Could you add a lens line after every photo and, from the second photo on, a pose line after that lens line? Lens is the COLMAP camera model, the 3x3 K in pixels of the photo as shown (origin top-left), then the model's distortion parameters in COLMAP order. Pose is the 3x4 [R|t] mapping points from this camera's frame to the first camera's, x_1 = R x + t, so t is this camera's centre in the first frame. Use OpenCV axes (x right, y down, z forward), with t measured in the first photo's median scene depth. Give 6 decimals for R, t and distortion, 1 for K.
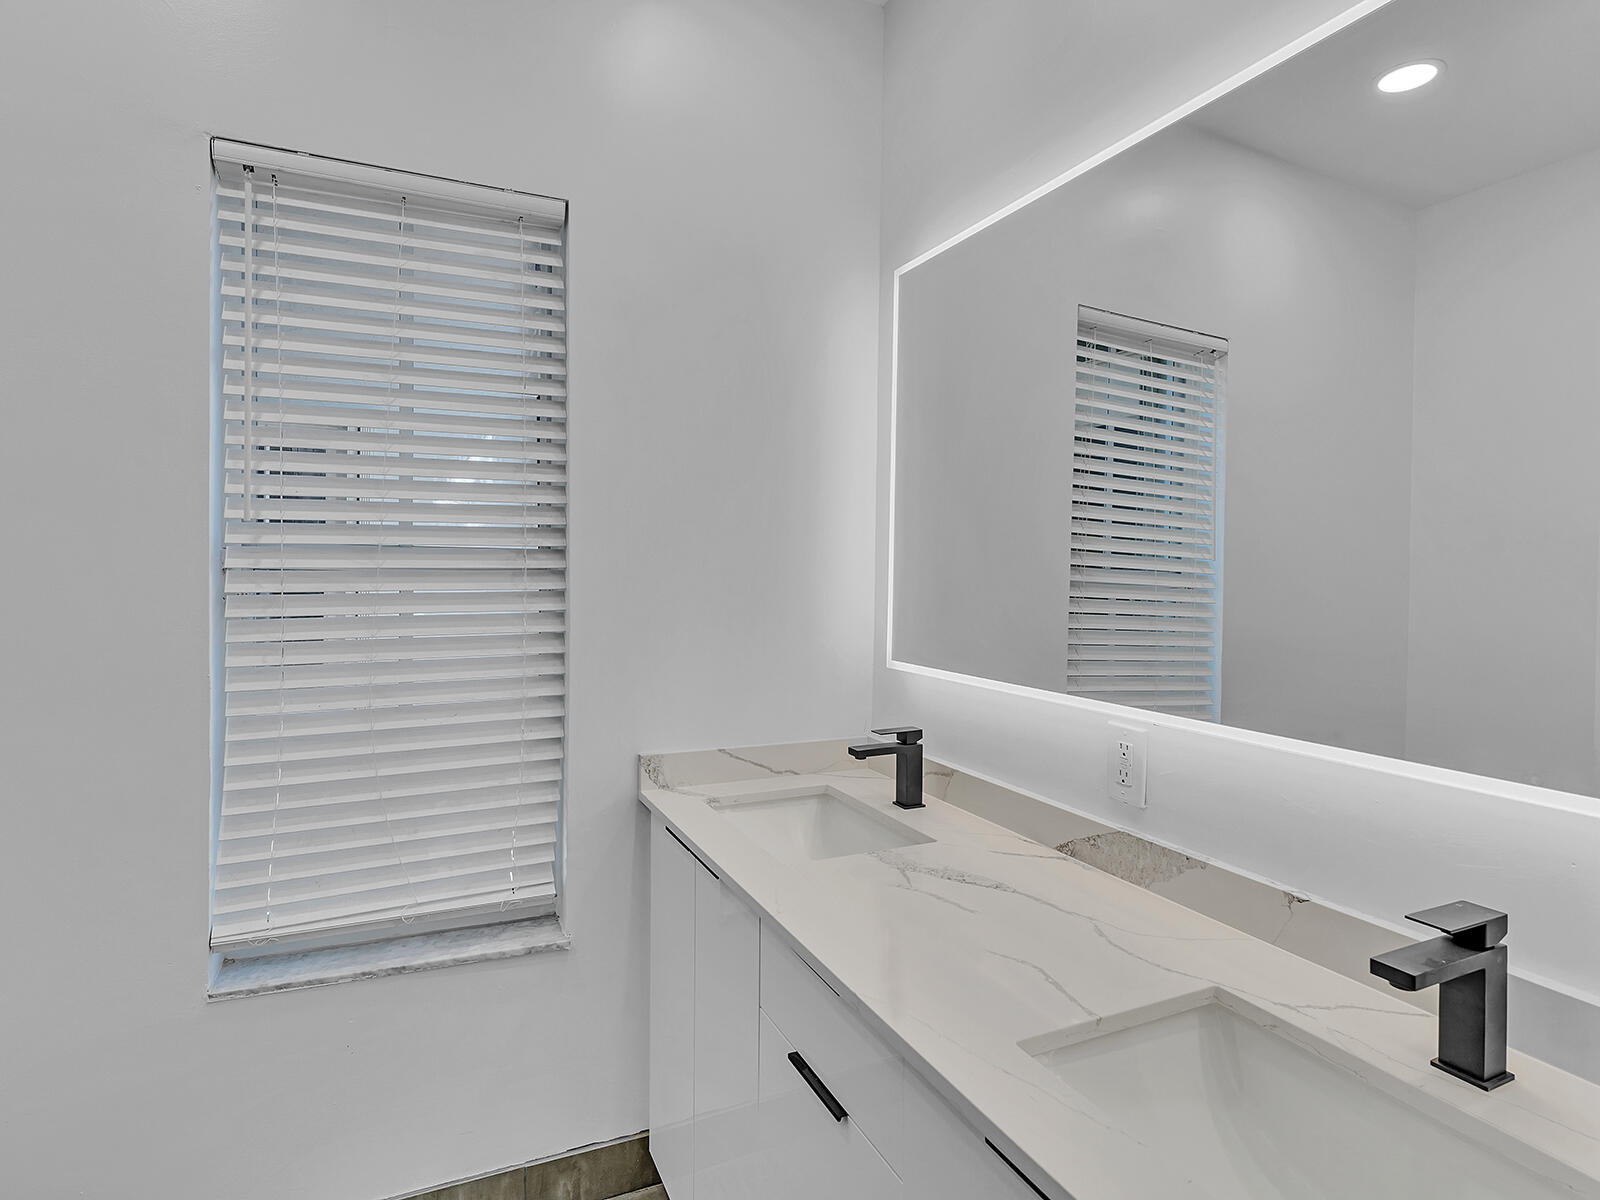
lens RADIAL K [[868.4, 0, 798.6], [0, 868.4, 575.6], [0, 0, 1]] dist [0.009284, -0.000687]
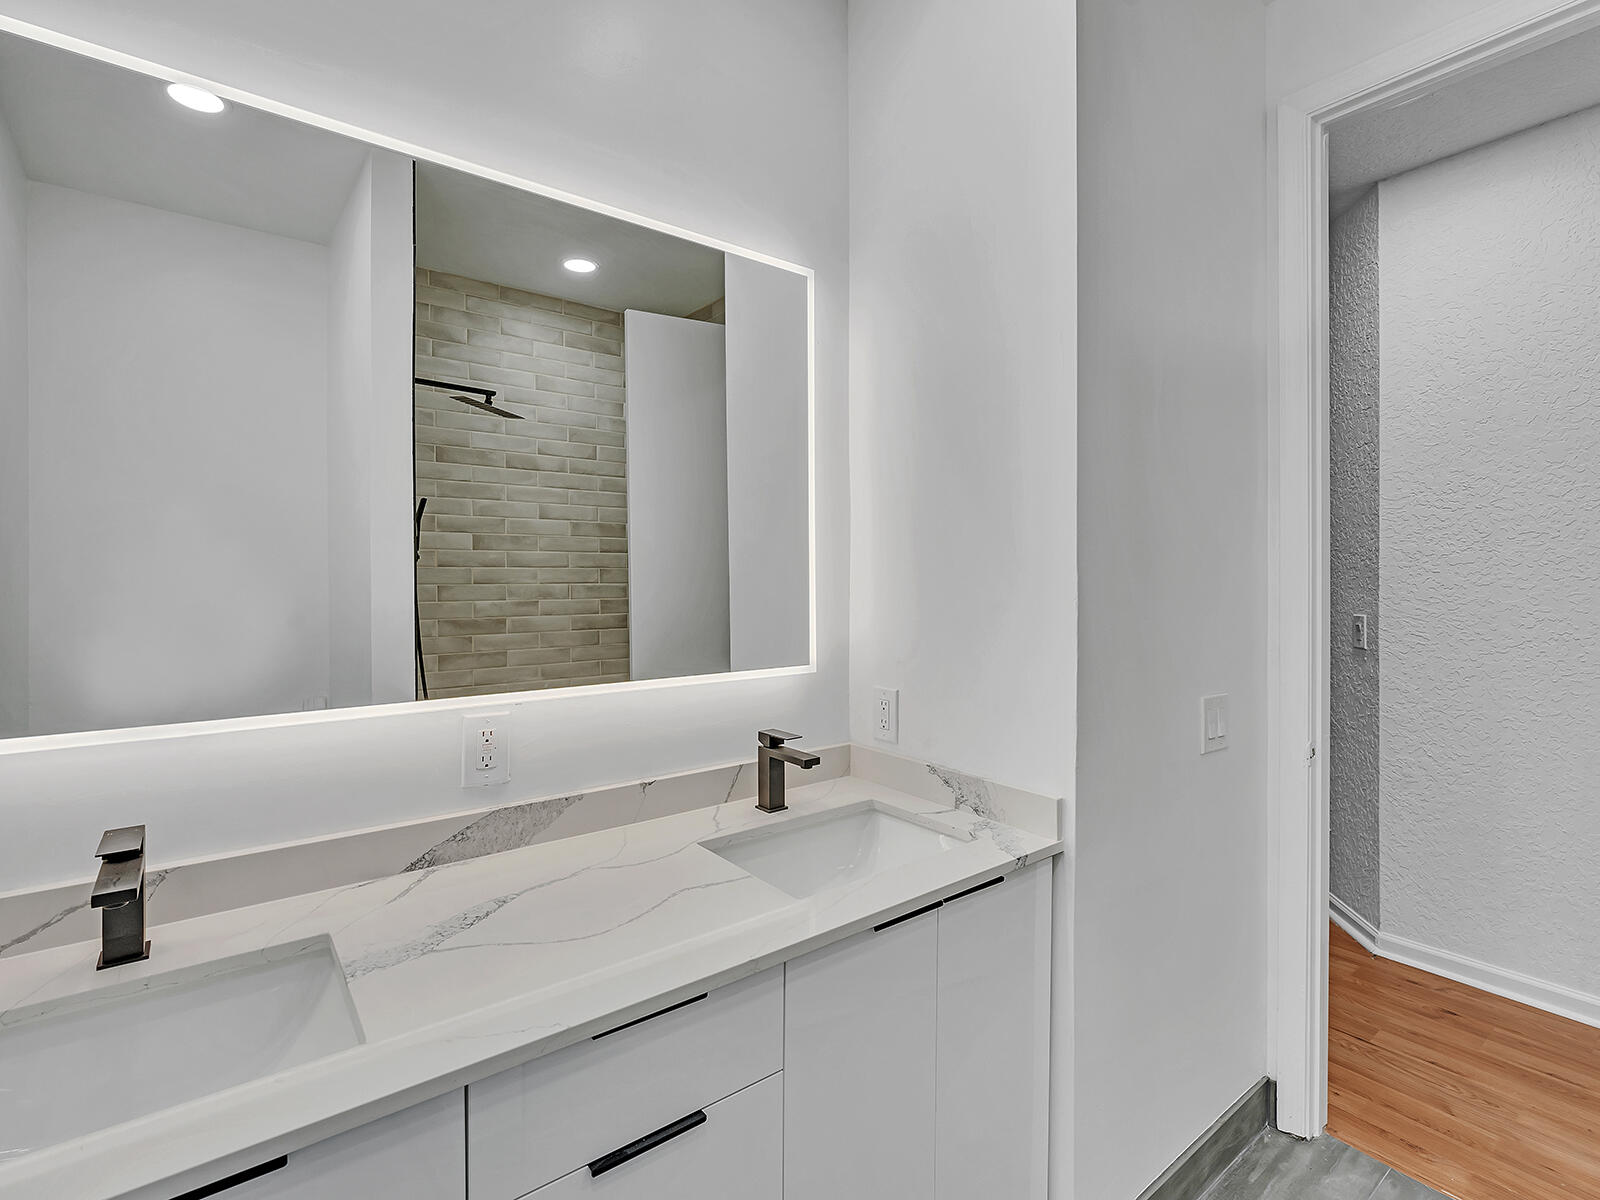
lens RADIAL K [[756.3, 0, 800.5], [0, 756.3, 577.2], [0, 0, 1]] dist [0.000839, 0.000327]
pose [[-0.218752, -0.019901, 0.975578, -0.625845], [0.007266, 0.999731, 0.022023, -0.015806], [-0.975753, 0.011907, -0.218548, 0.823142]]
